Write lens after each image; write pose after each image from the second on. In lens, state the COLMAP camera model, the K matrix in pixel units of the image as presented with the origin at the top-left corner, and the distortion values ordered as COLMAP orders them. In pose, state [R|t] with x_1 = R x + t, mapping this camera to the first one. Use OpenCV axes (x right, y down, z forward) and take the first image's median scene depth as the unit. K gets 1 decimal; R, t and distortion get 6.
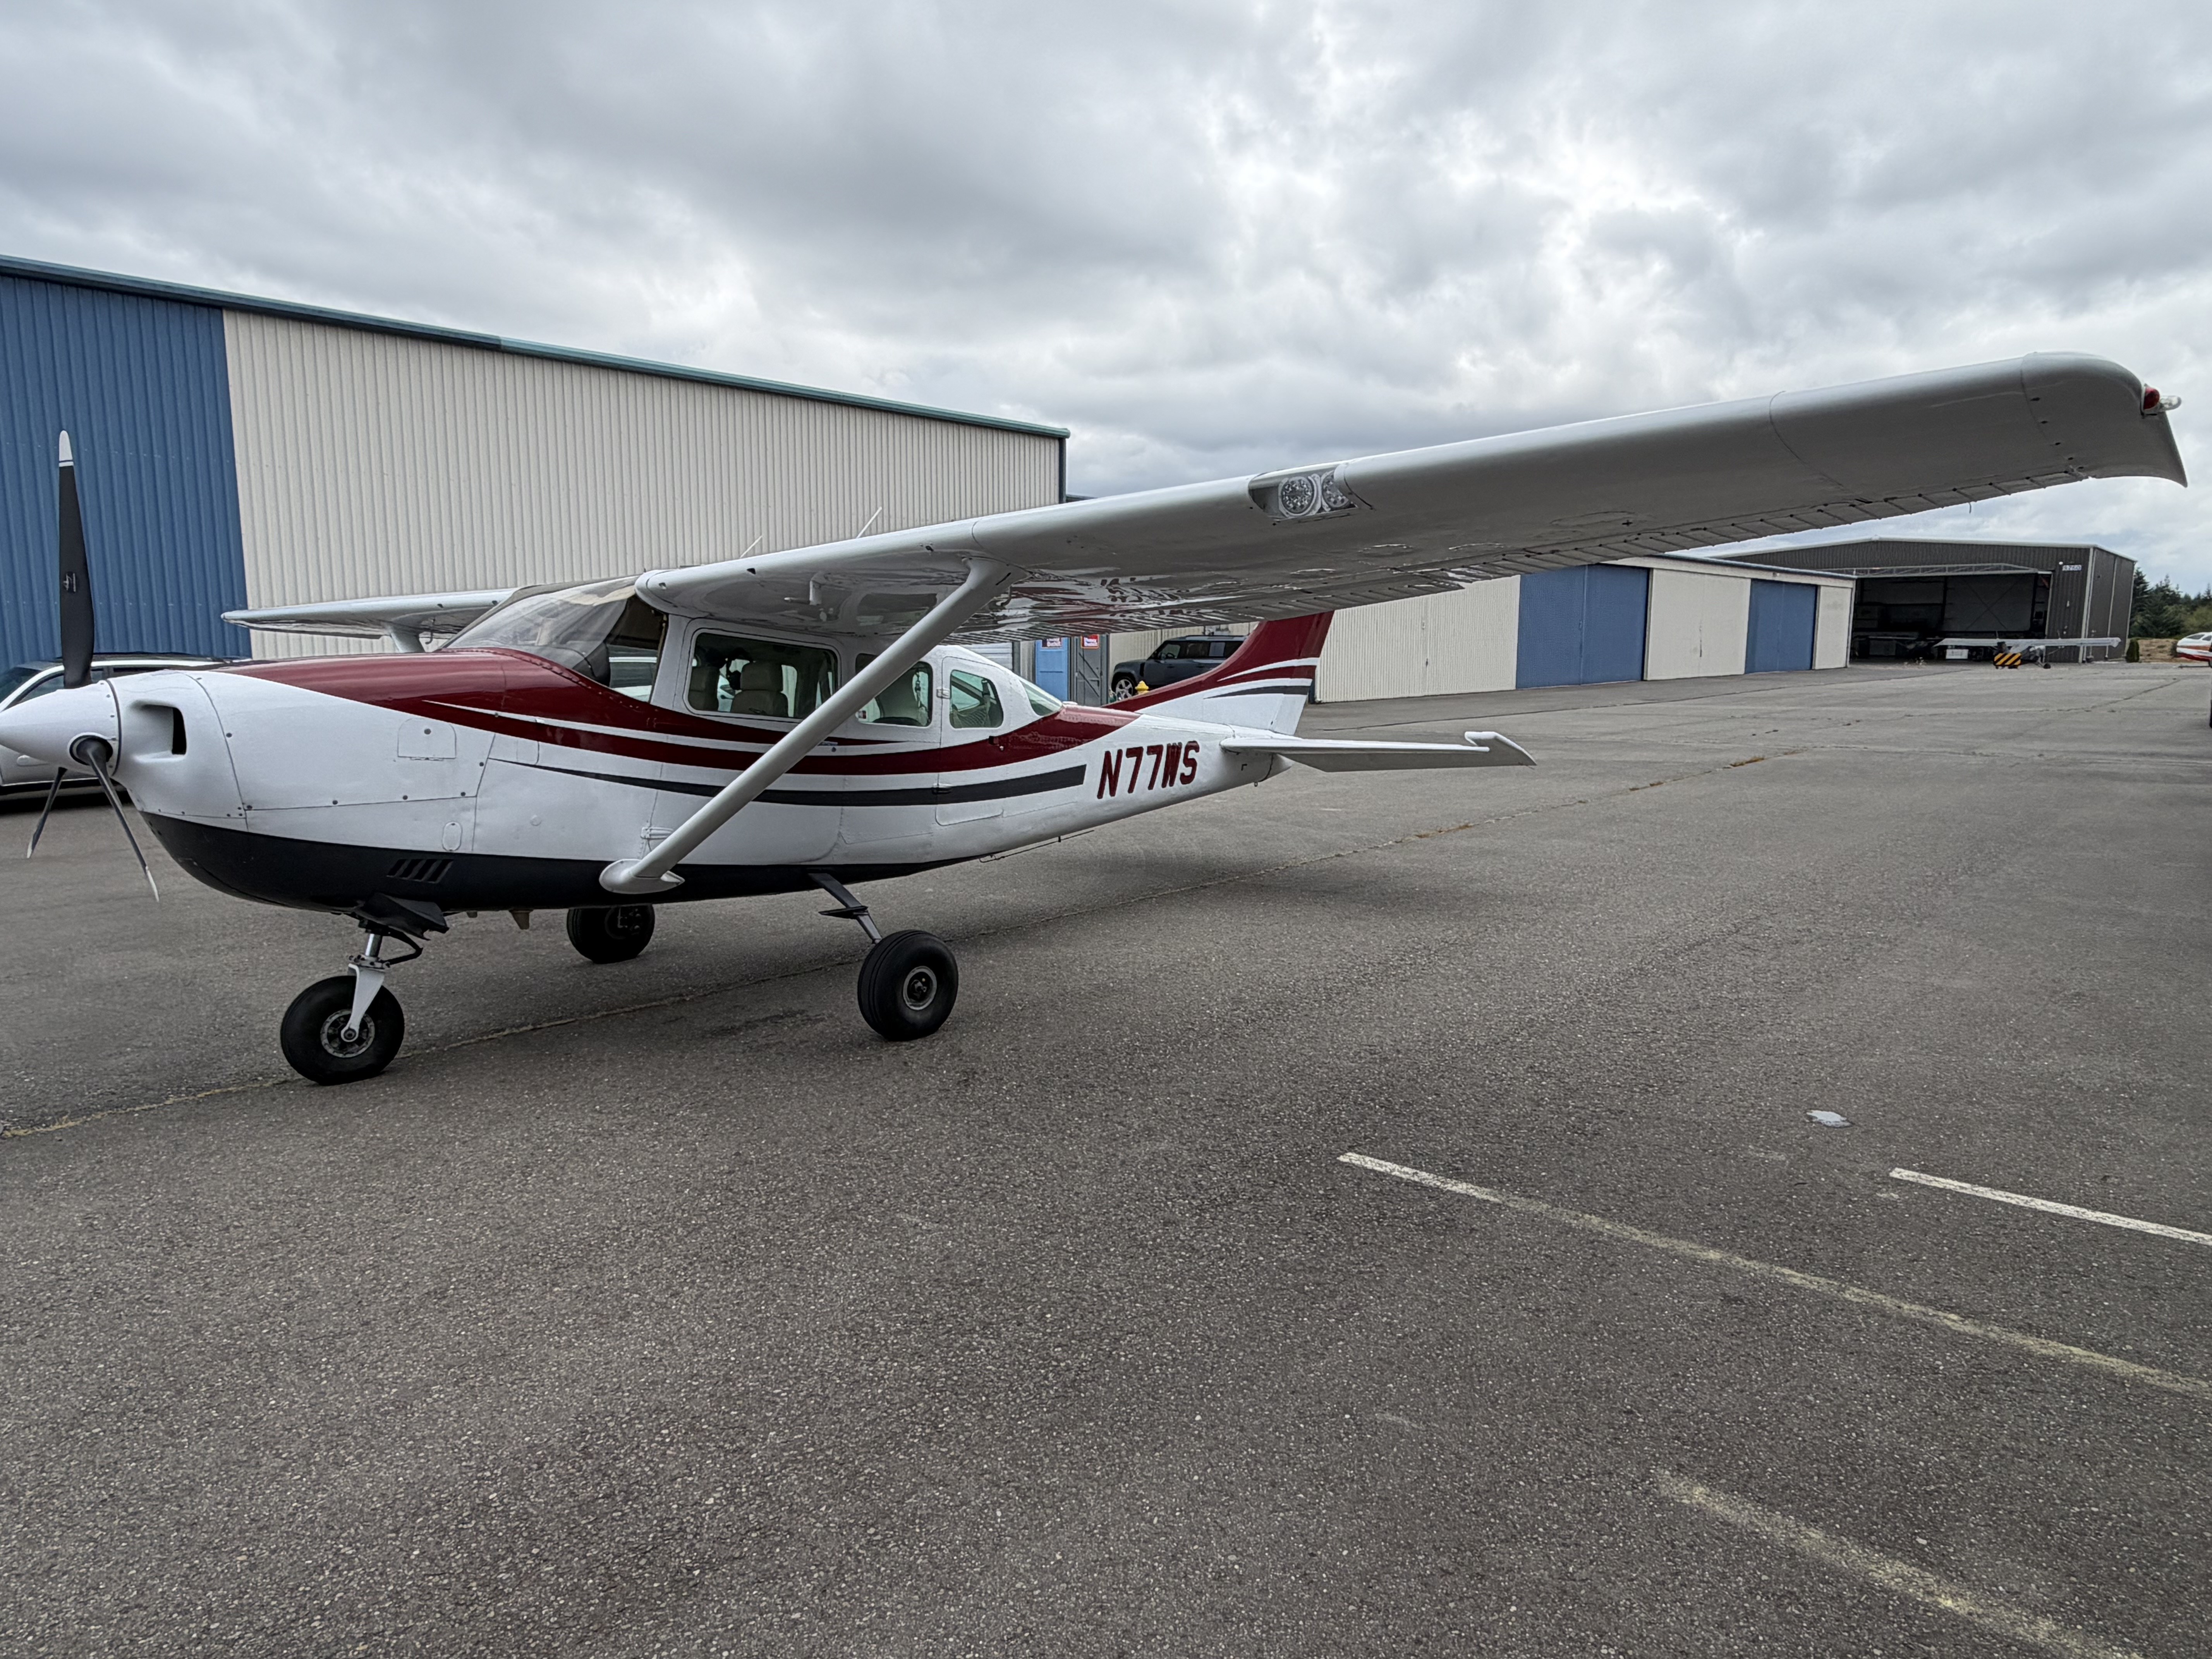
lens RADIAL K [[1370.4, 0, 1094.1], [0, 1370.4, 846.5], [0, 0, 1]] dist [0.000800, -0.000298]
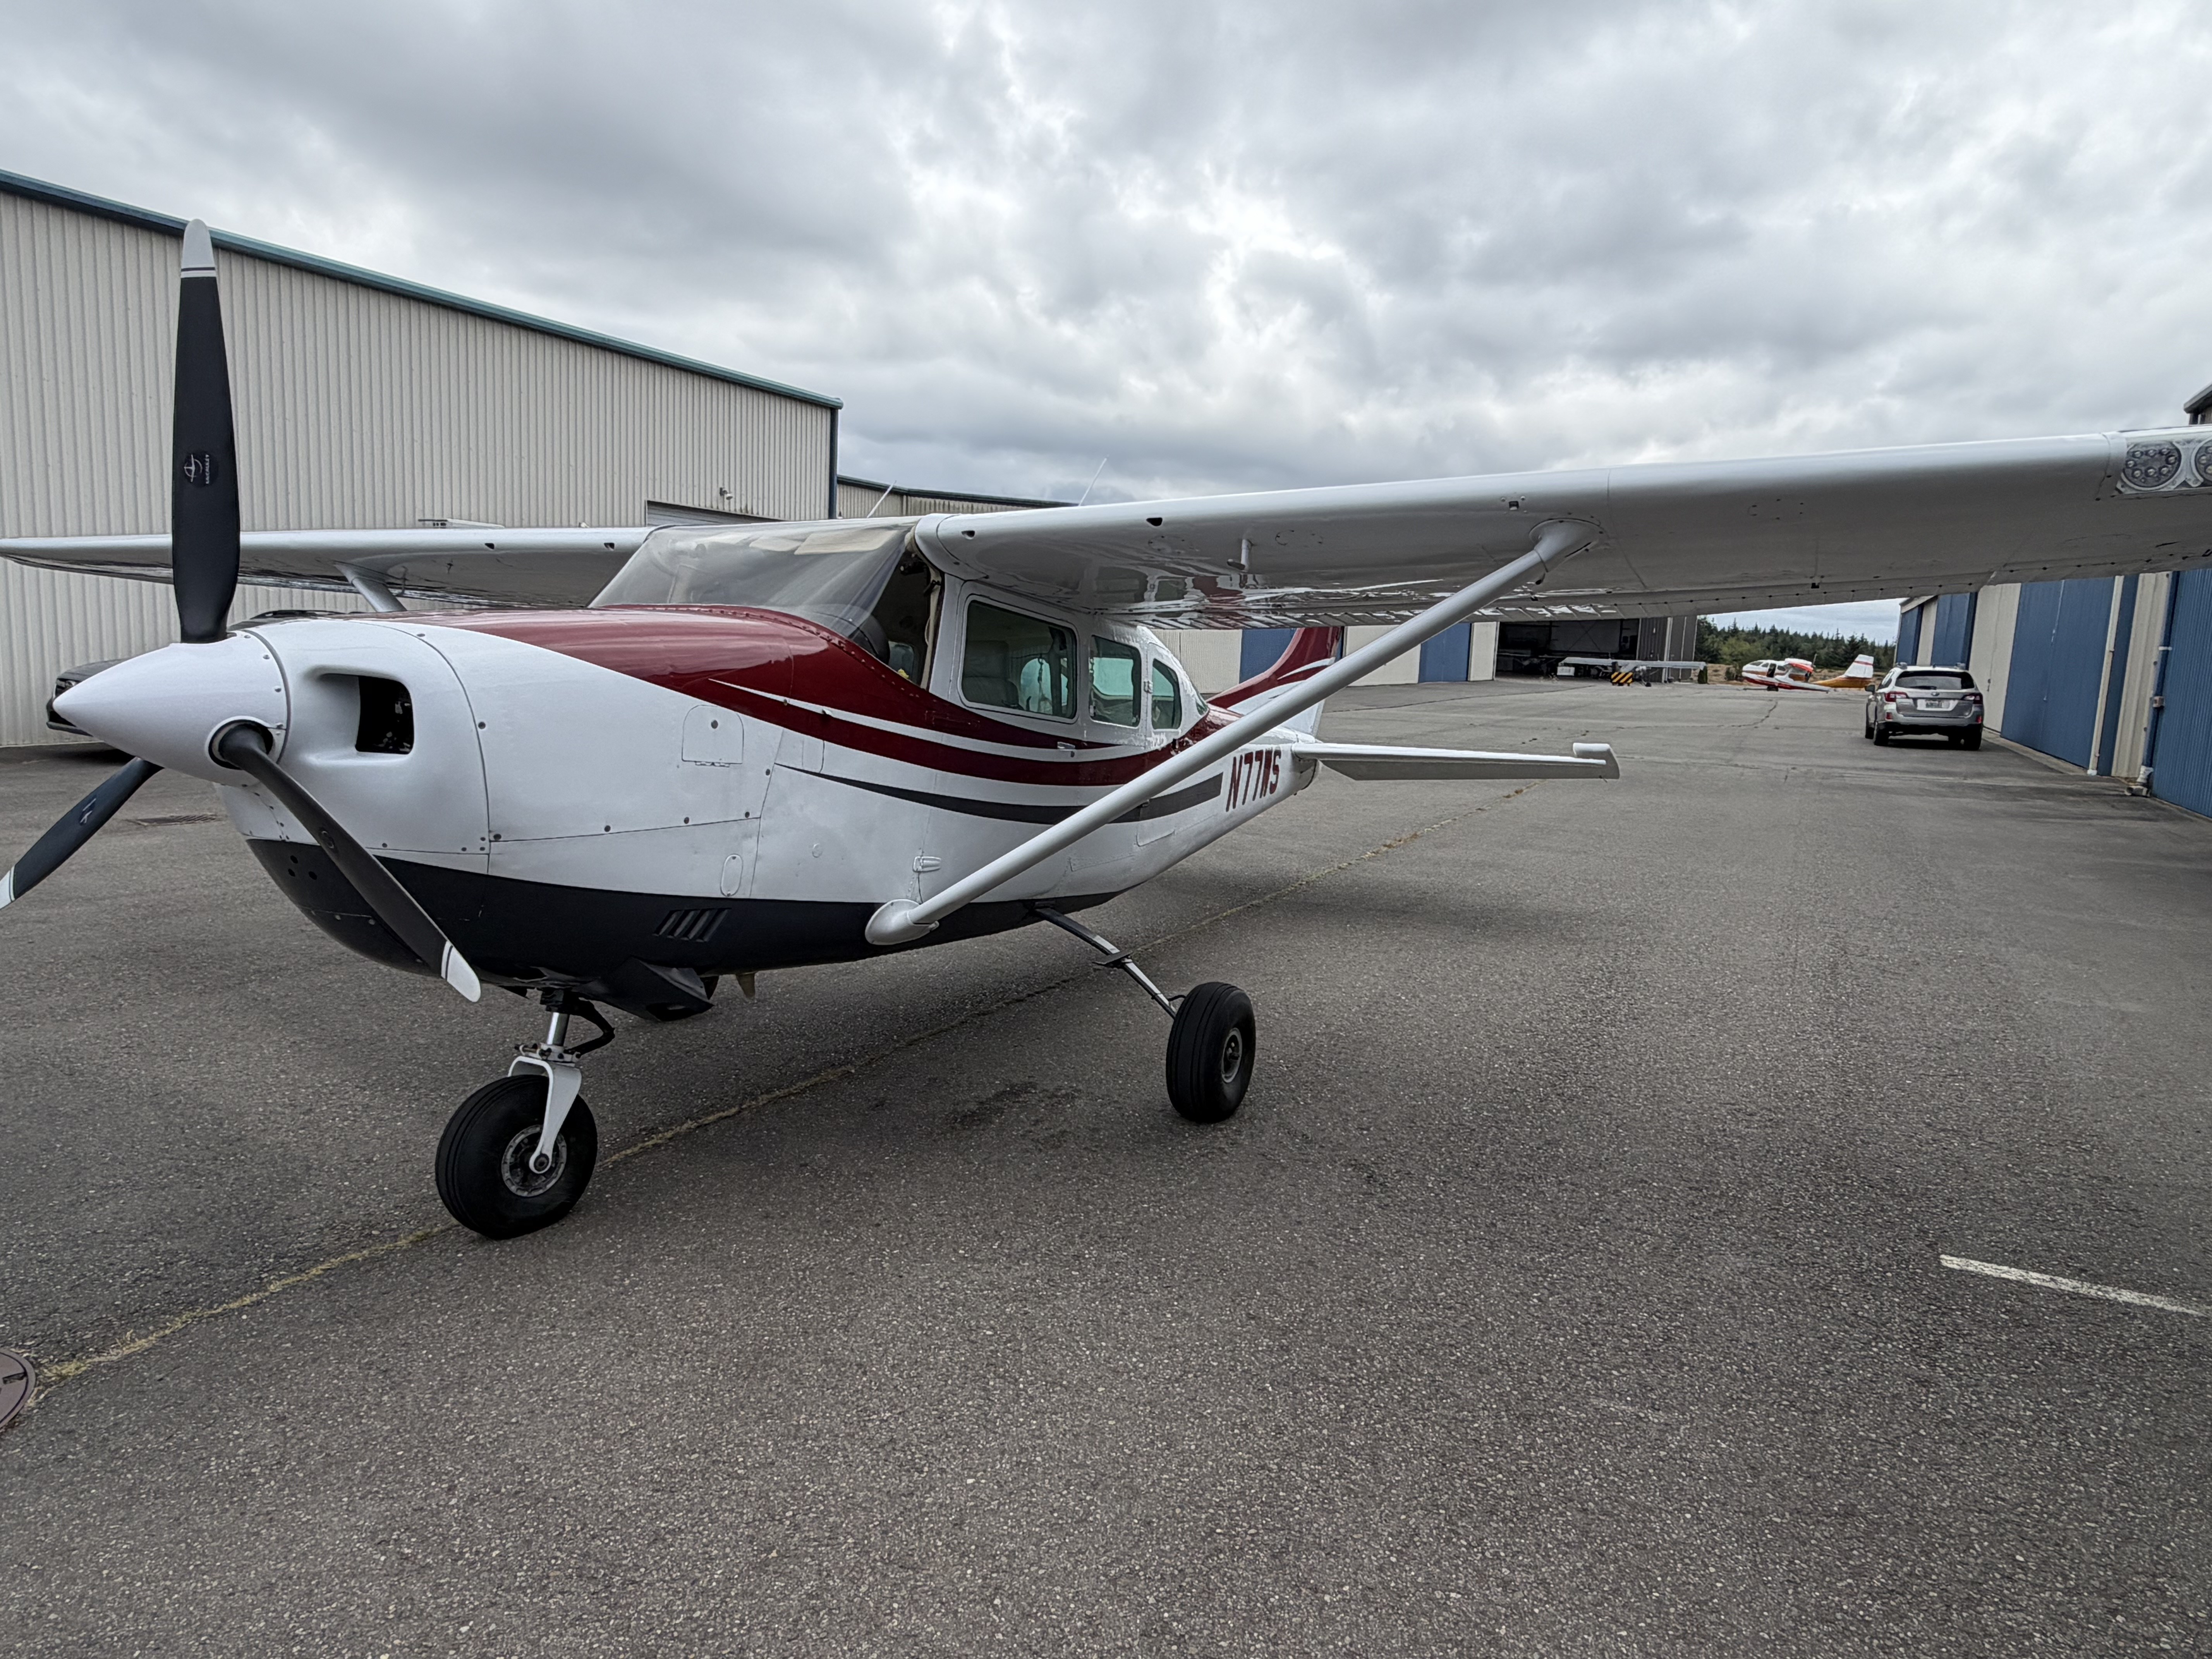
lens RADIAL K [[1370.4, 0, 1098.3], [0, 1370.4, 824.4], [0, 0, 1]] dist [0.000800, -0.000298]
pose [[0.967839, 0.006252, 0.251494, -0.285347], [-0.003499, 0.999929, -0.011392, -0.015768], [-0.251548, 0.010145, 0.967792, 0.170368]]
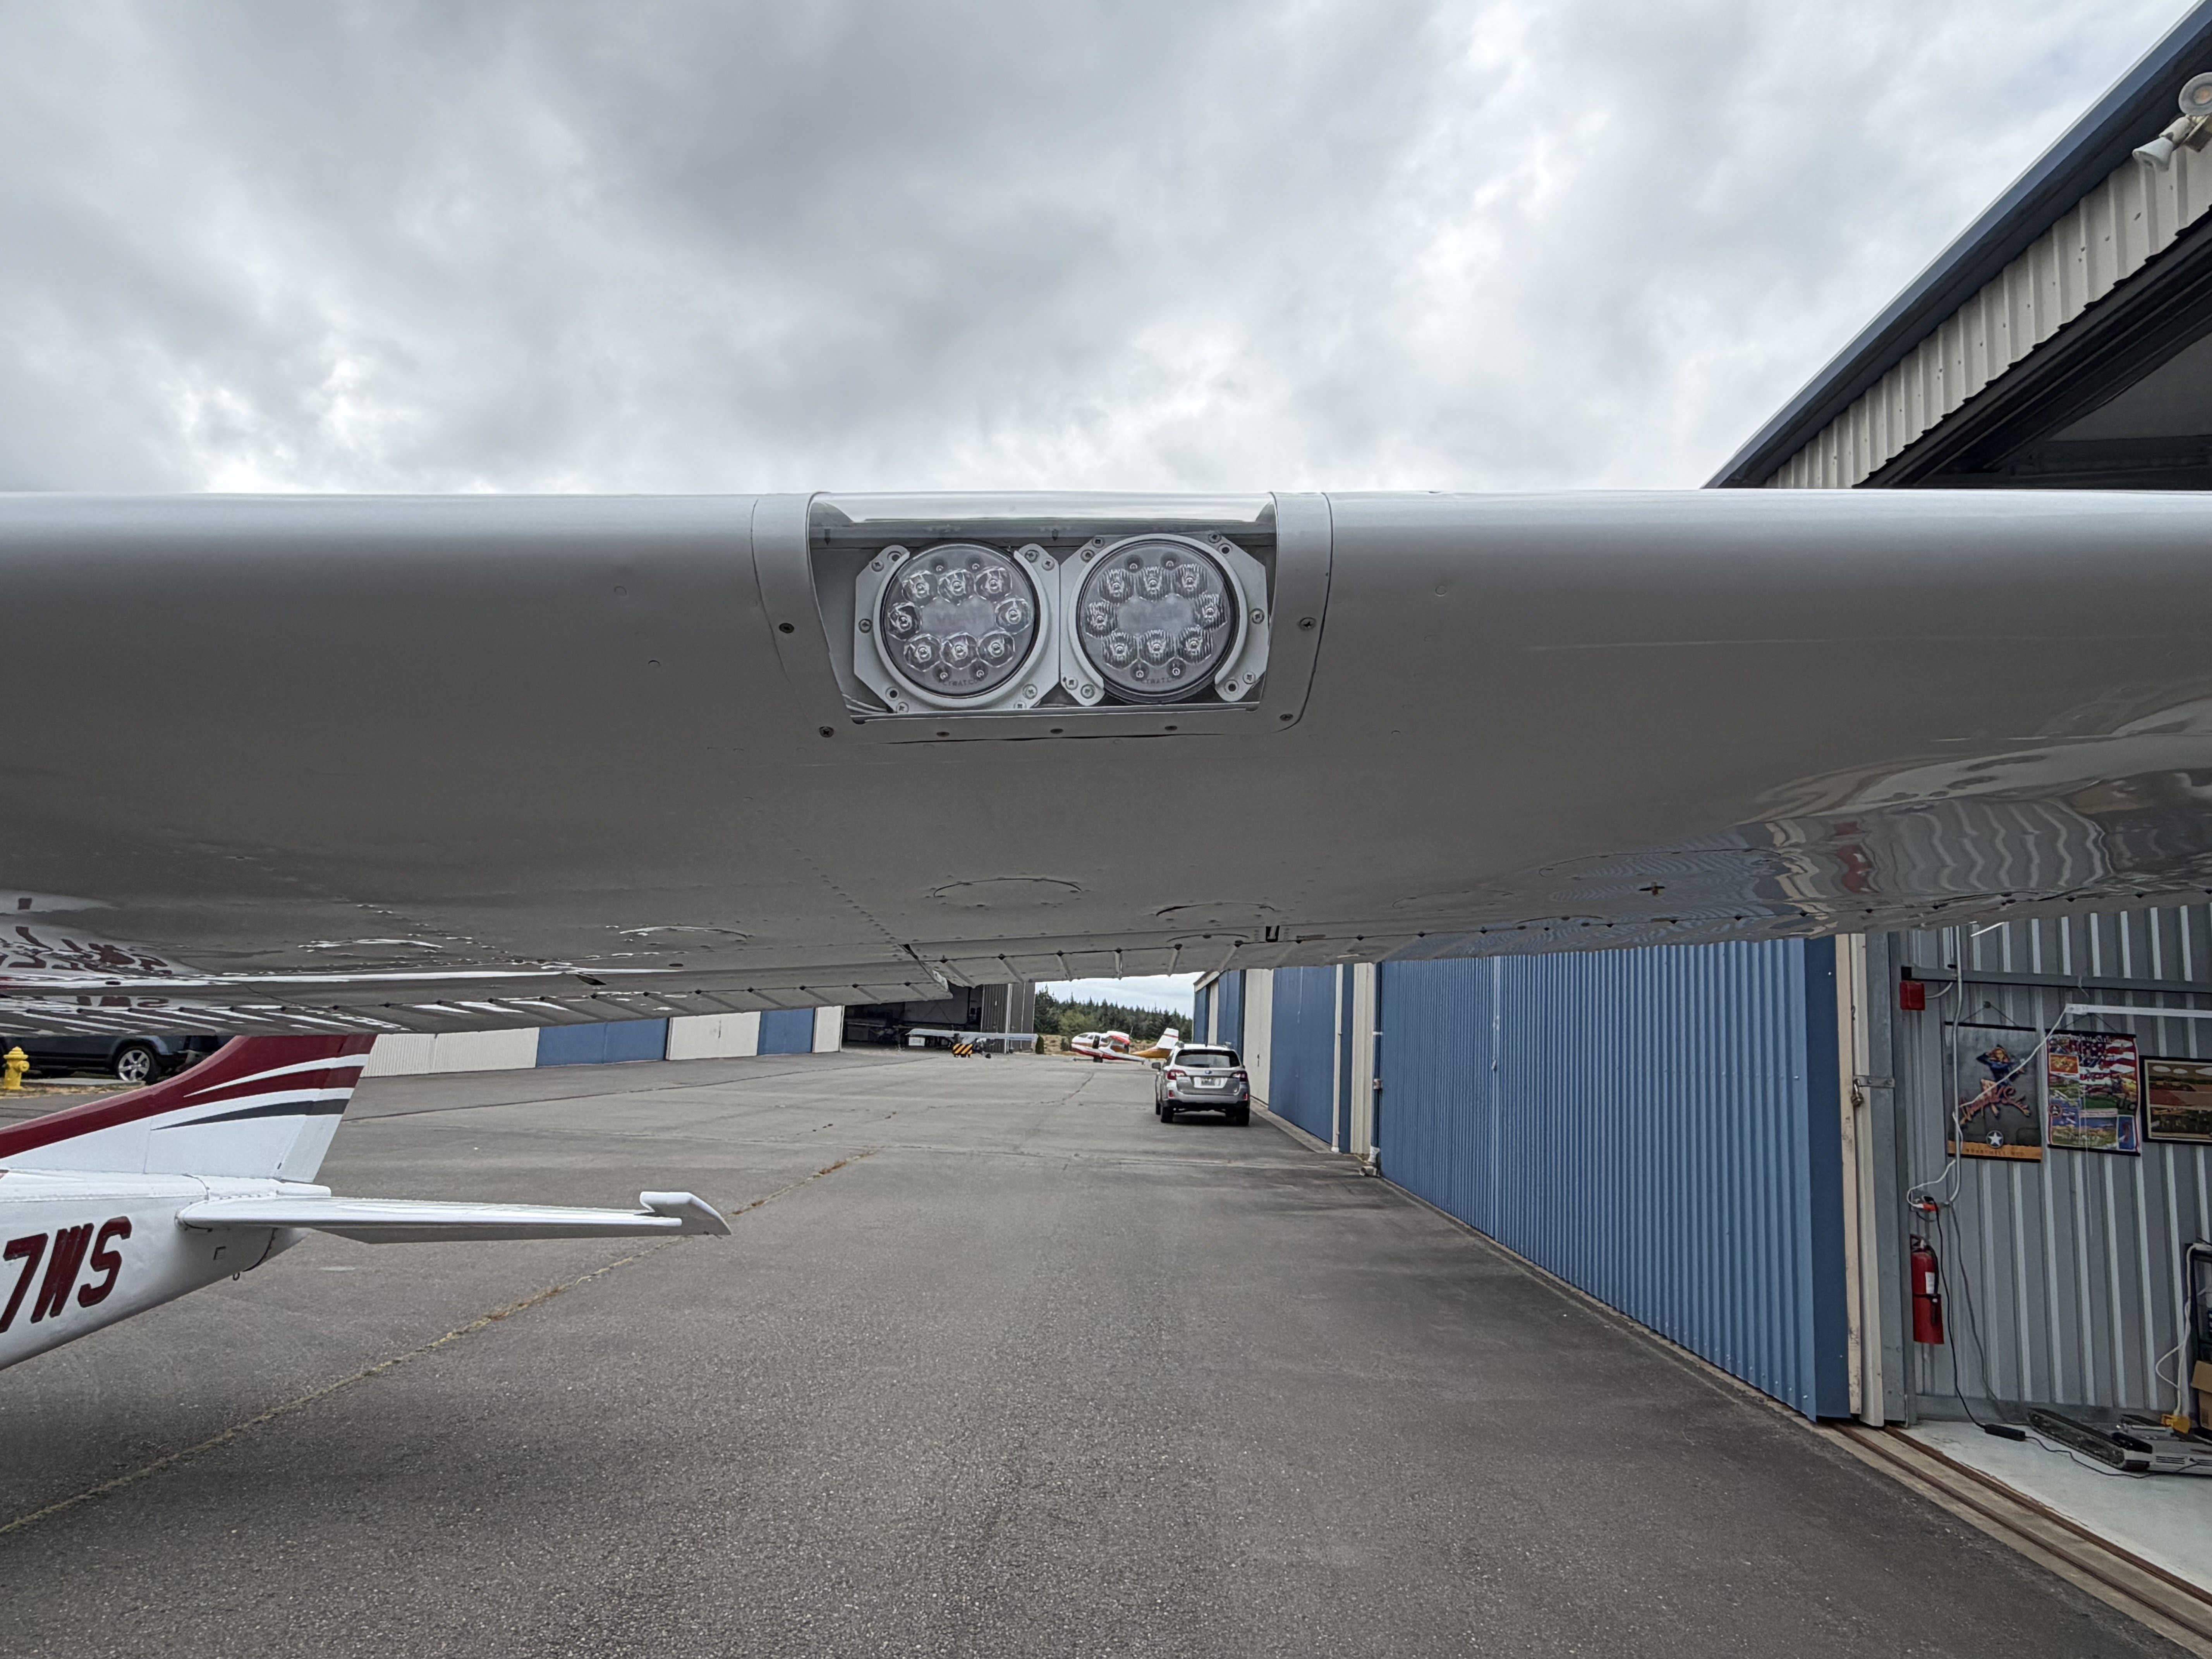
lens RADIAL K [[1370.4, 0, 1085.2], [0, 1370.4, 821.5], [0, 0, 1]] dist [0.000800, -0.000298]
pose [[0.770244, 0.137138, 0.622830, 0.009743], [0.044865, 0.962535, -0.267420, -0.070289], [-0.636169, 0.233922, 0.735234, 0.363228]]
